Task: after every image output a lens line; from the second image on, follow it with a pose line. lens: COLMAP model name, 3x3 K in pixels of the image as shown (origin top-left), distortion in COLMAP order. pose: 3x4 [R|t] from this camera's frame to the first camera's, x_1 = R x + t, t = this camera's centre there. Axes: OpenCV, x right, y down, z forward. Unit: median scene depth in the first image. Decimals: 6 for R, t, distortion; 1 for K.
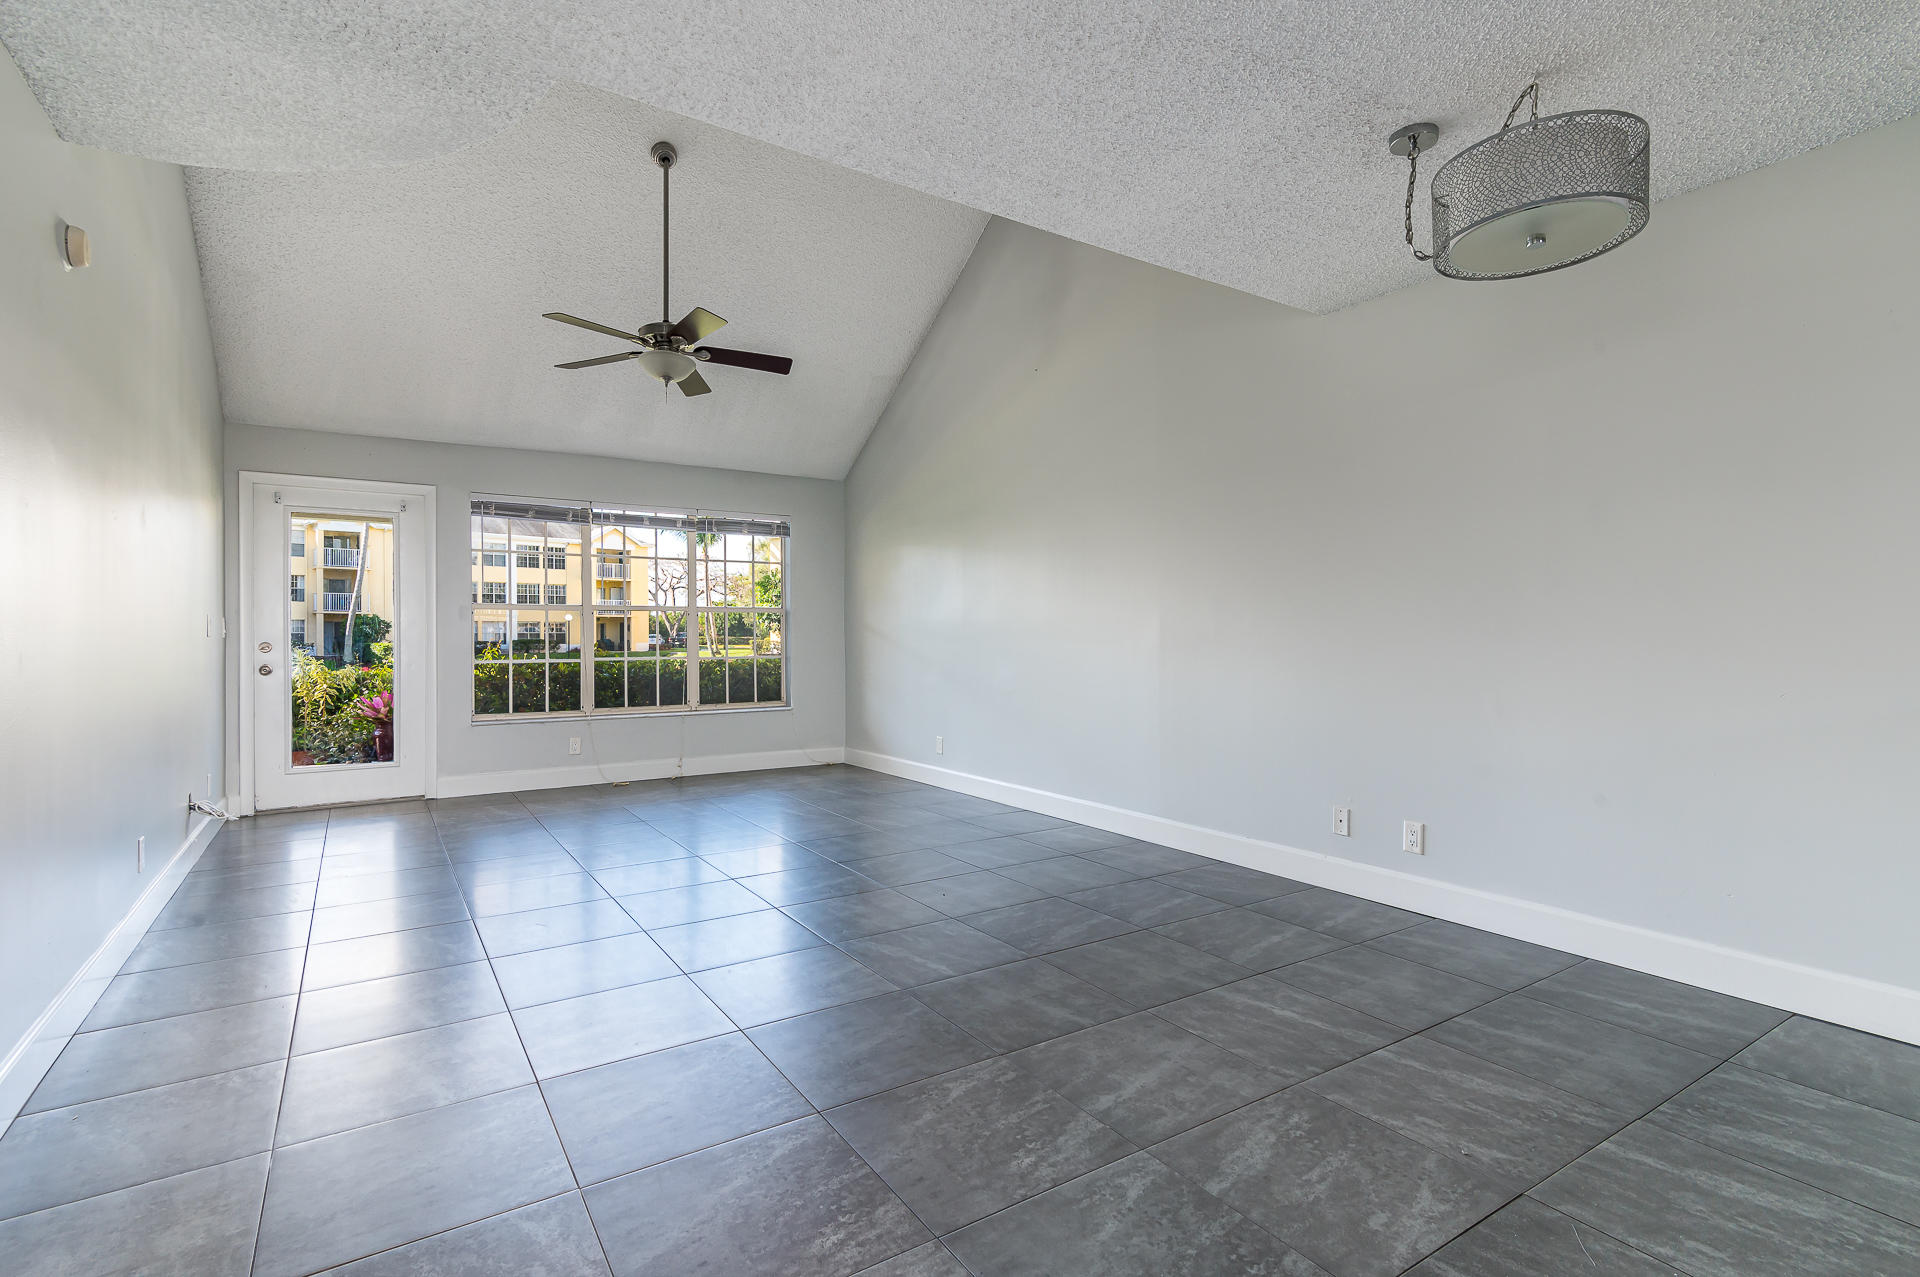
lens RADIAL K [[915.9, 0, 962.0], [0, 915.9, 638.1], [0, 0, 1]] dist [0.011131, 0.000283]
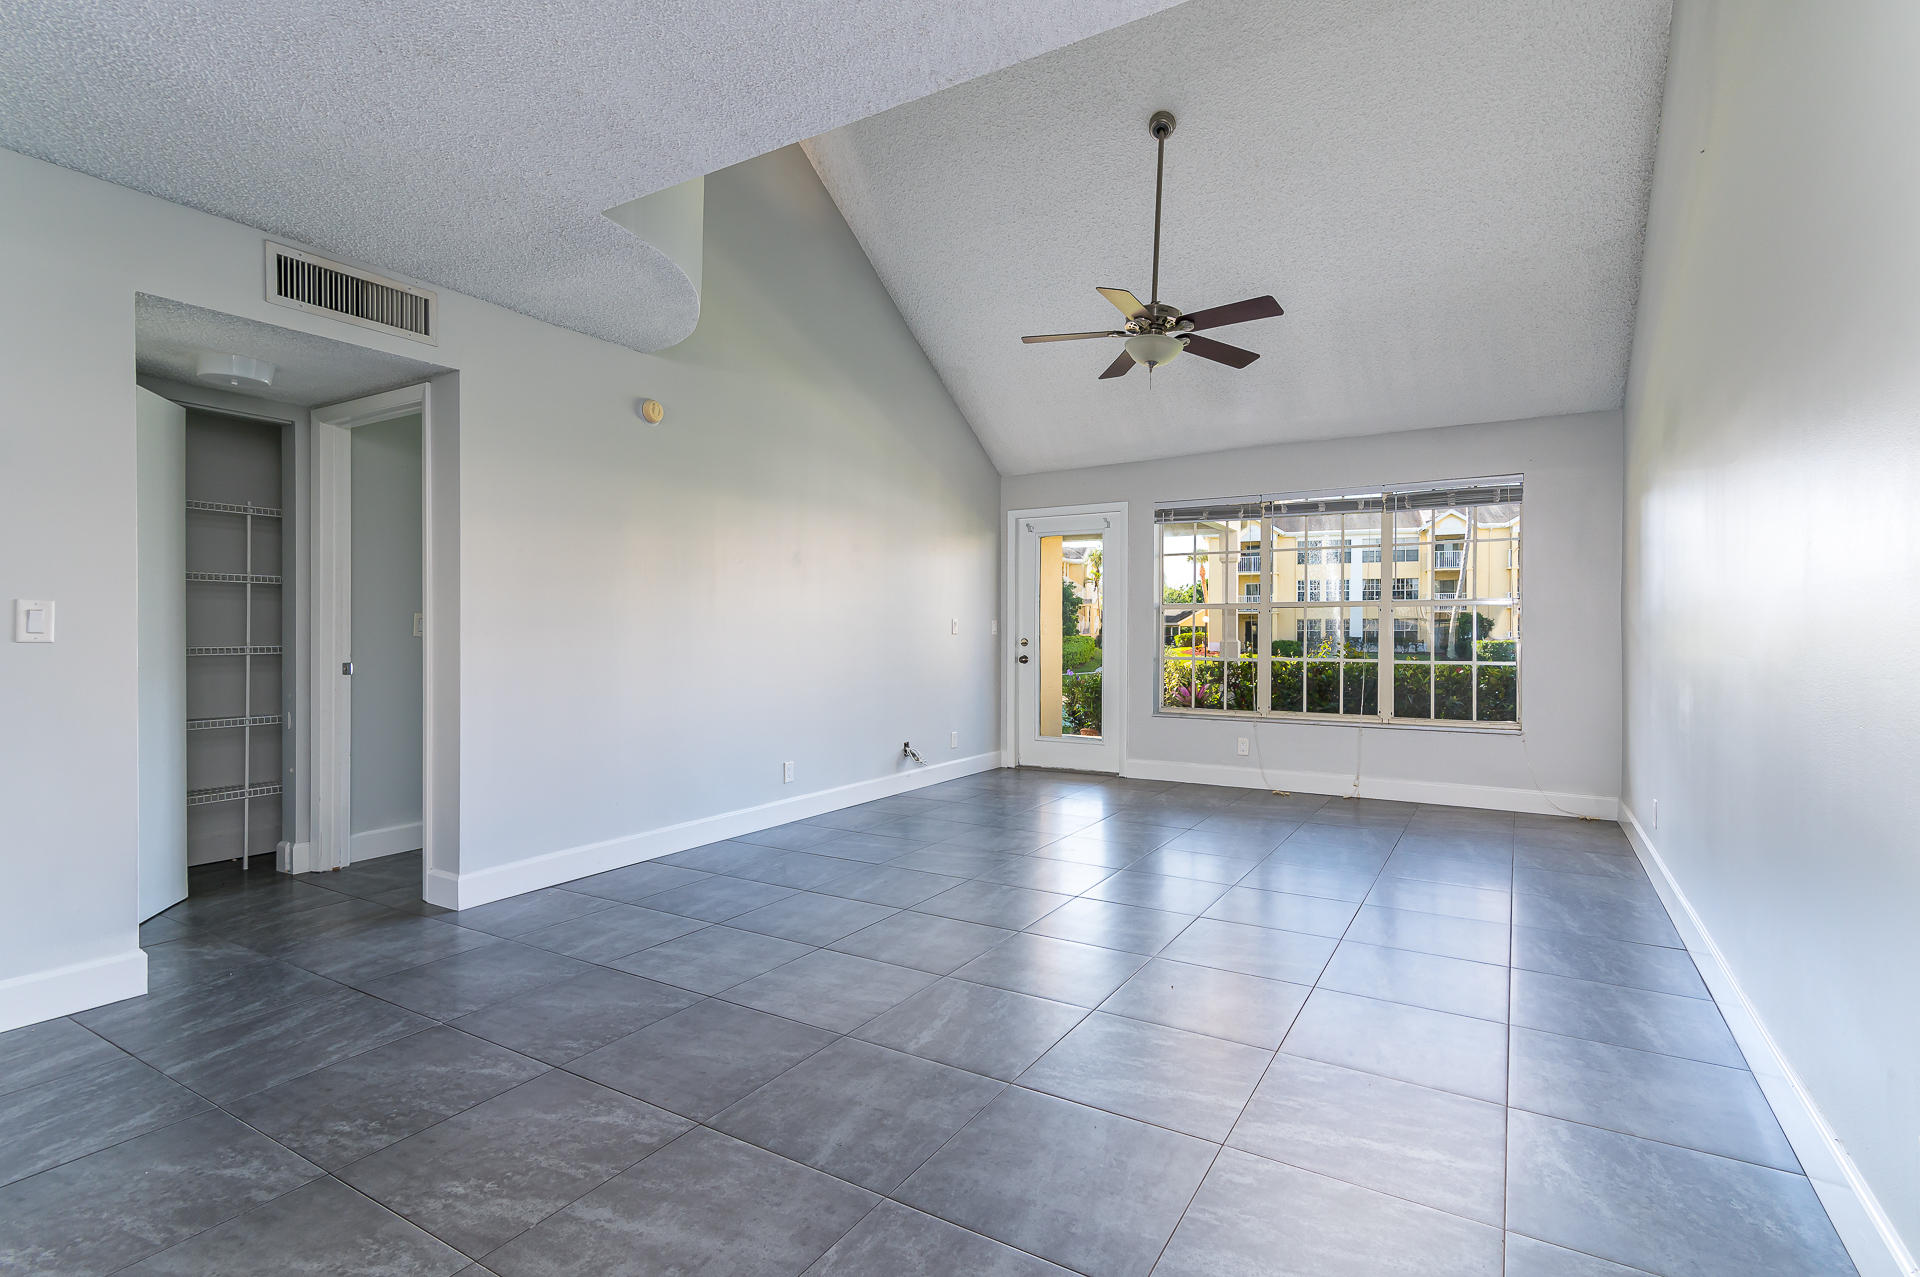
lens RADIAL K [[915.9, 0, 957.8], [0, 915.9, 633.6], [0, 0, 1]] dist [0.011131, 0.000283]
pose [[0.427176, 0.002974, -0.904164, 0.359404], [-0.004992, 0.999987, 0.000931, -0.002877], [0.904155, 0.004116, 0.427185, 0.329903]]
